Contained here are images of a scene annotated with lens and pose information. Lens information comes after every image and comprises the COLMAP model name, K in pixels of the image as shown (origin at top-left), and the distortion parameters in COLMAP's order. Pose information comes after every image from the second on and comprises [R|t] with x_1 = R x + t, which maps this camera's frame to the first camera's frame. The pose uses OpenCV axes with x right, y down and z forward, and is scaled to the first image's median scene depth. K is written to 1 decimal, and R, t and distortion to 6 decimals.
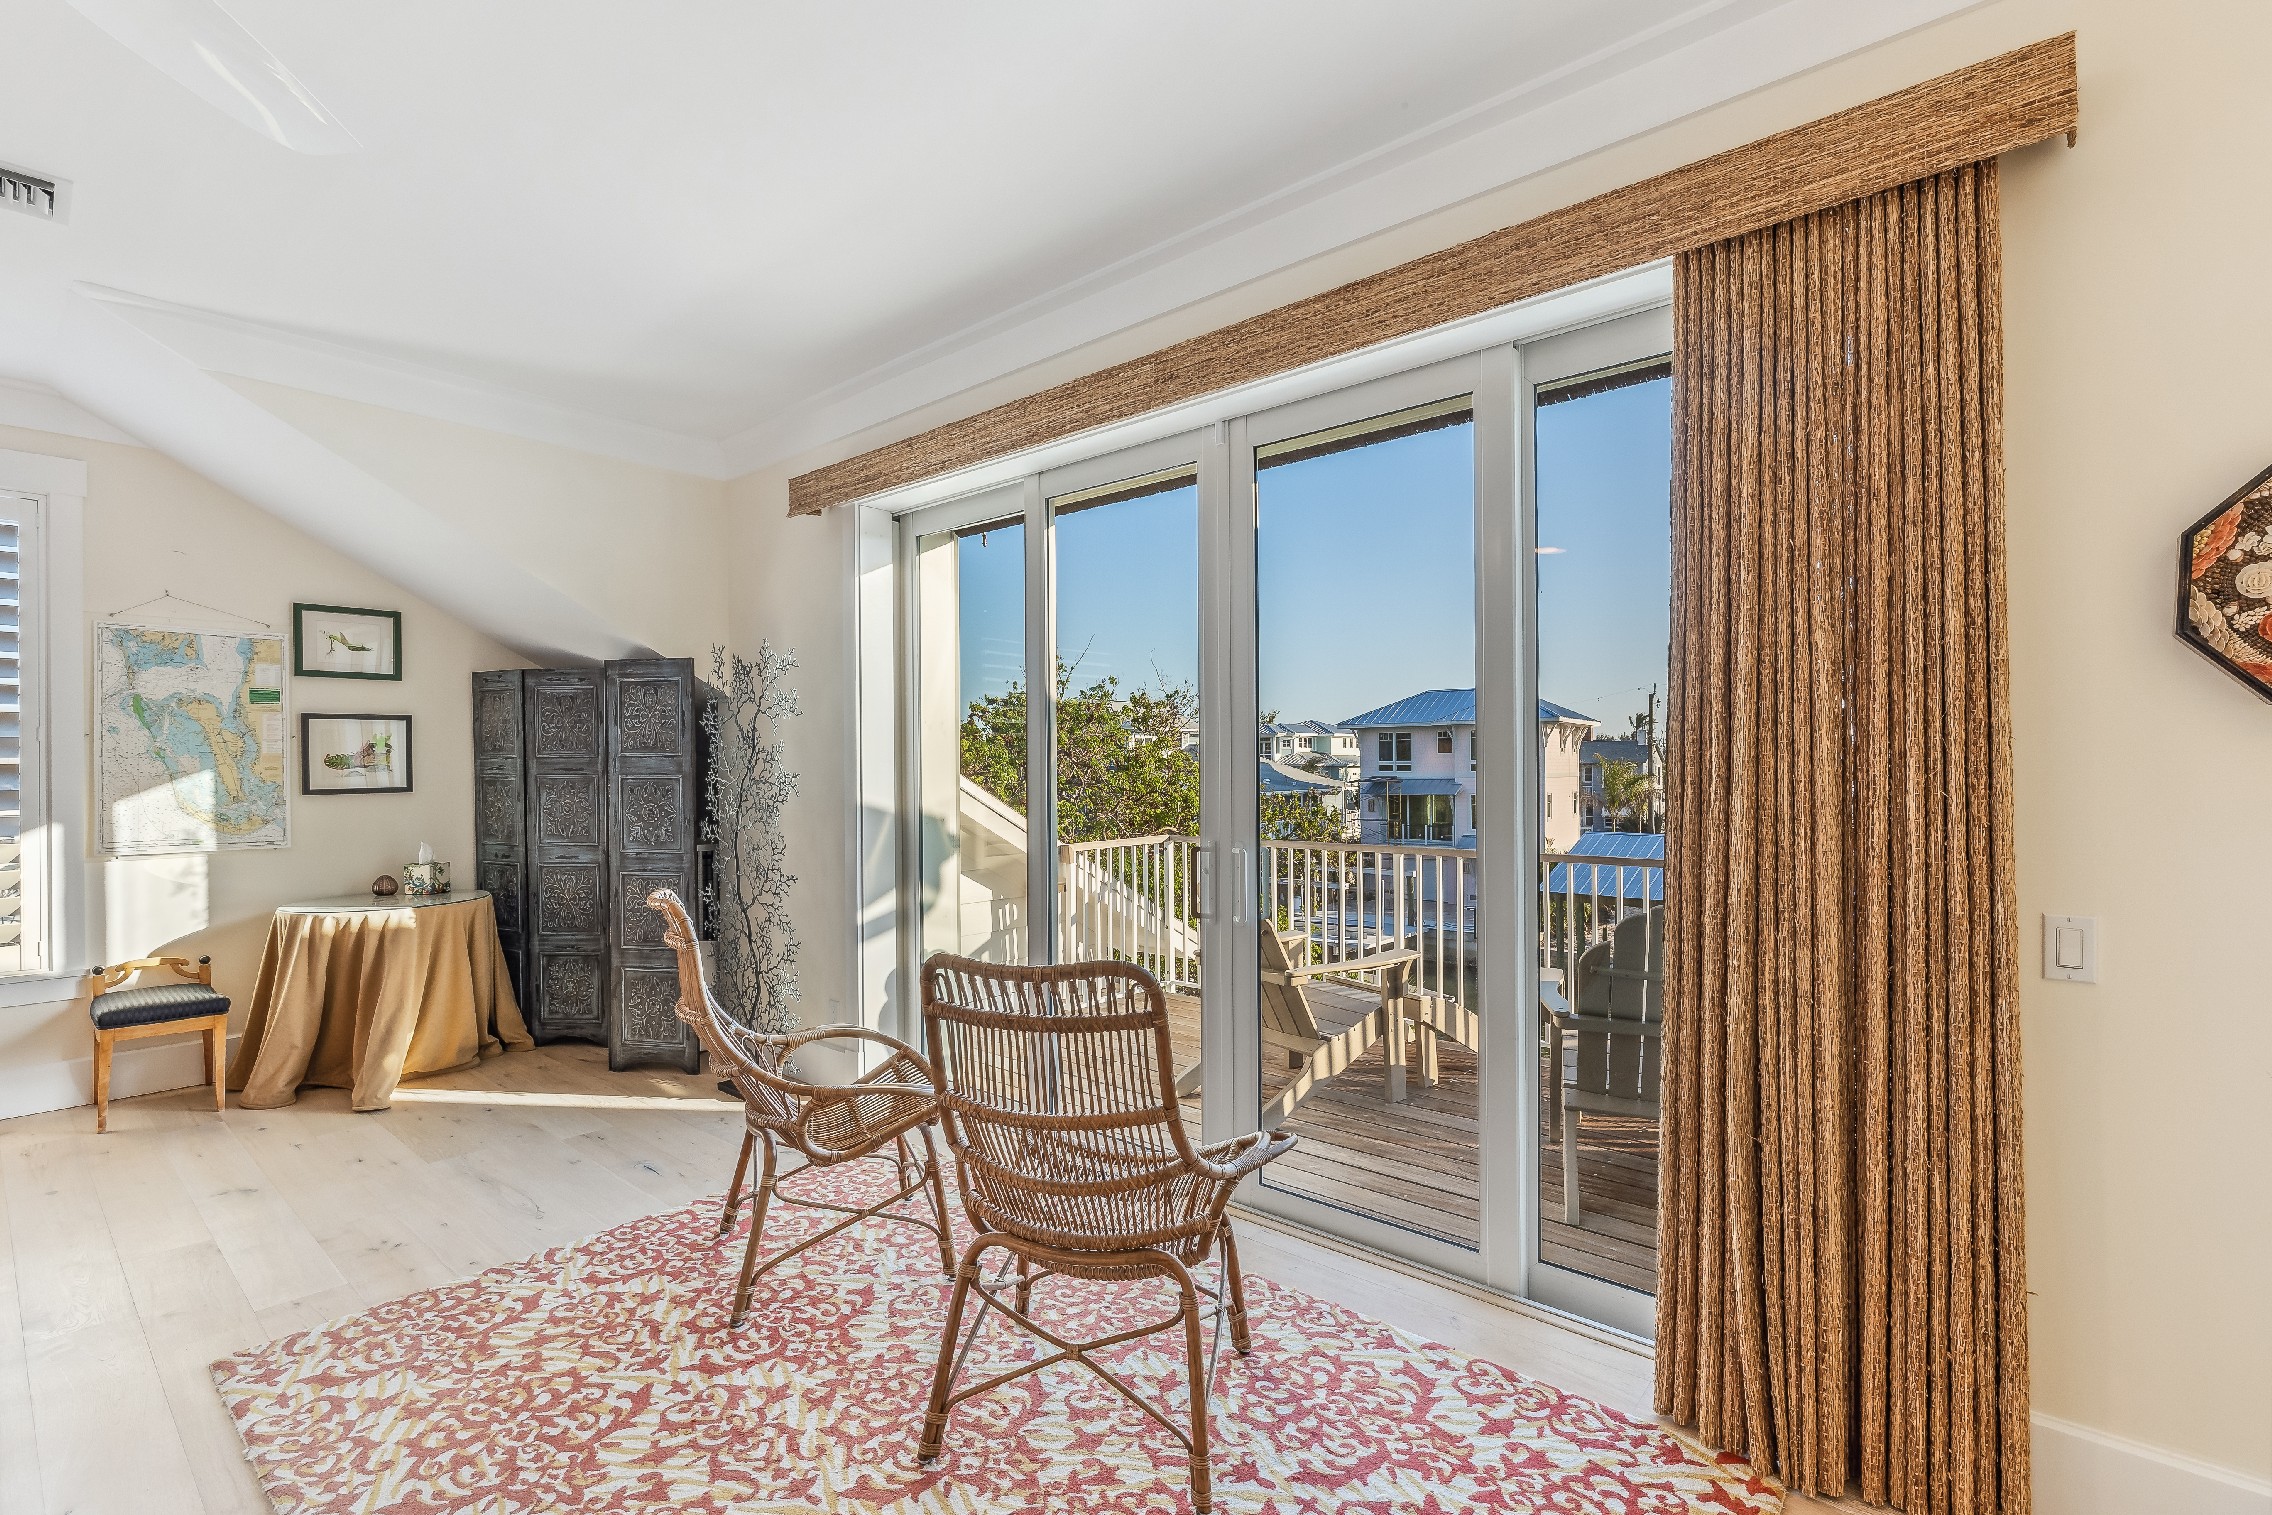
lens RADIAL K [[1040.0, 0, 1138.6], [0, 1040.0, 769.2], [0, 0, 1]] dist [-0.011160, 0.003848]
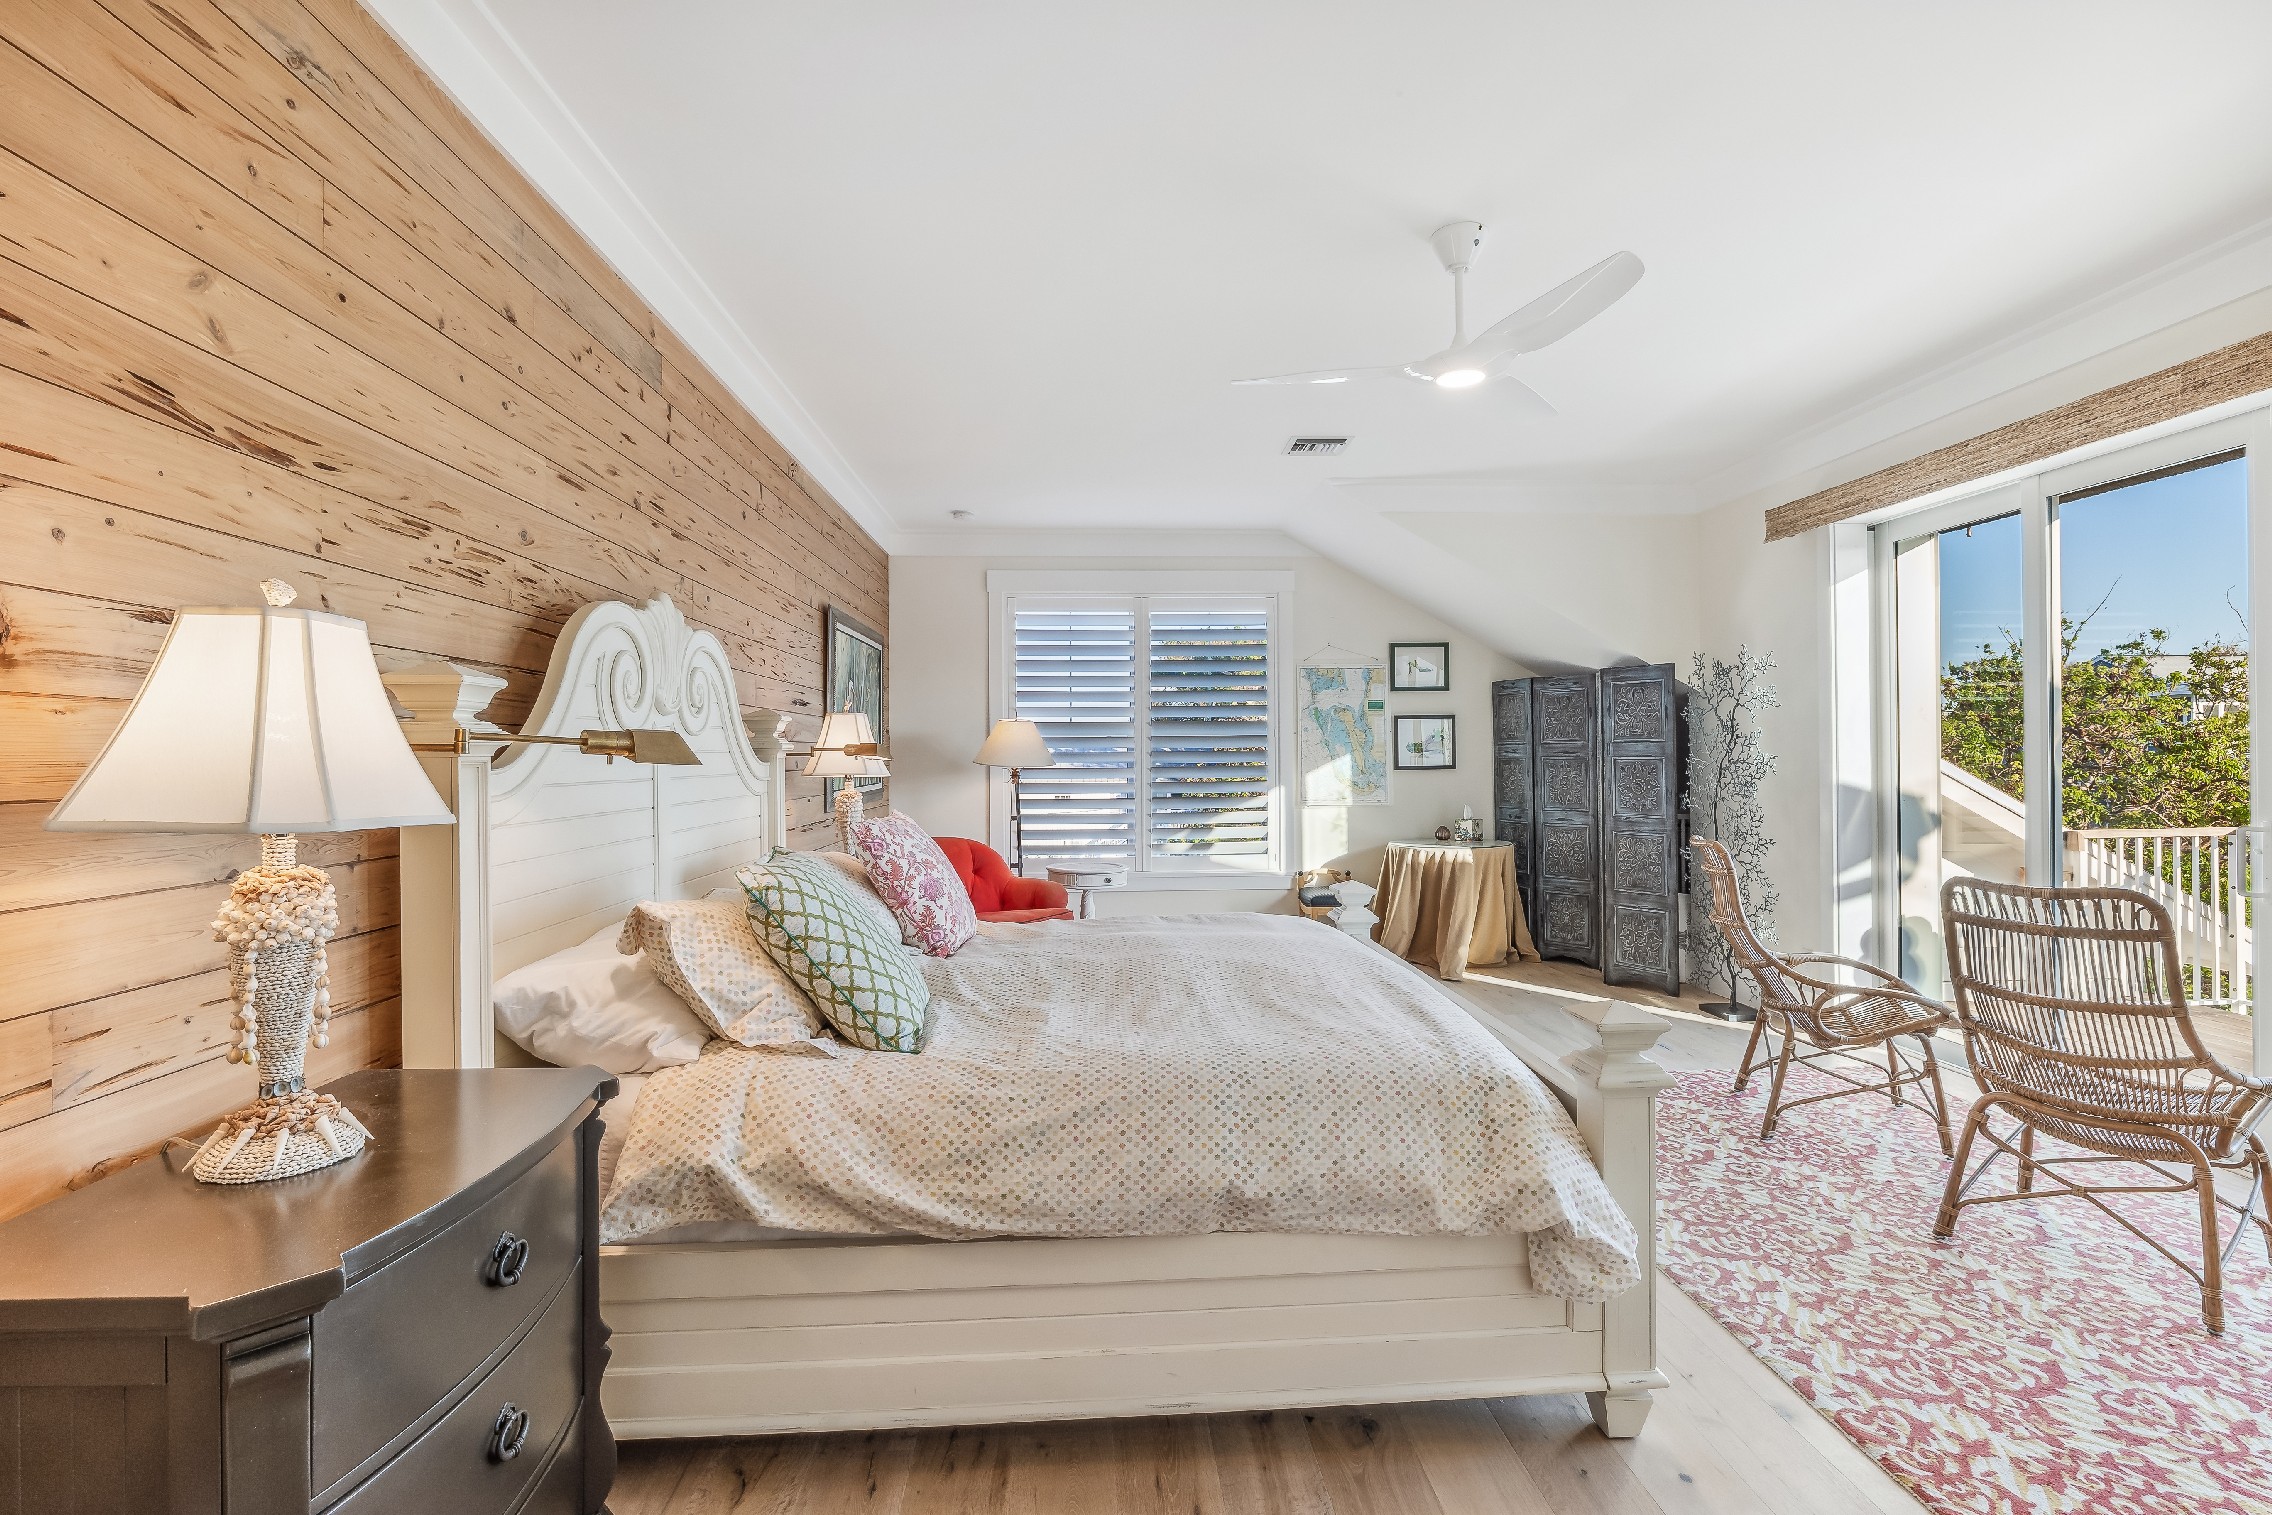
lens RADIAL K [[1040.0, 0, 1133.5], [0, 1040.0, 756.1], [0, 0, 1]] dist [-0.011160, 0.003848]
pose [[0.690282, -0.000924, -0.723540, 0.025652], [0.003361, 0.999992, 0.001930, 0.000353], [0.723532, -0.003764, 0.690280, -0.351783]]
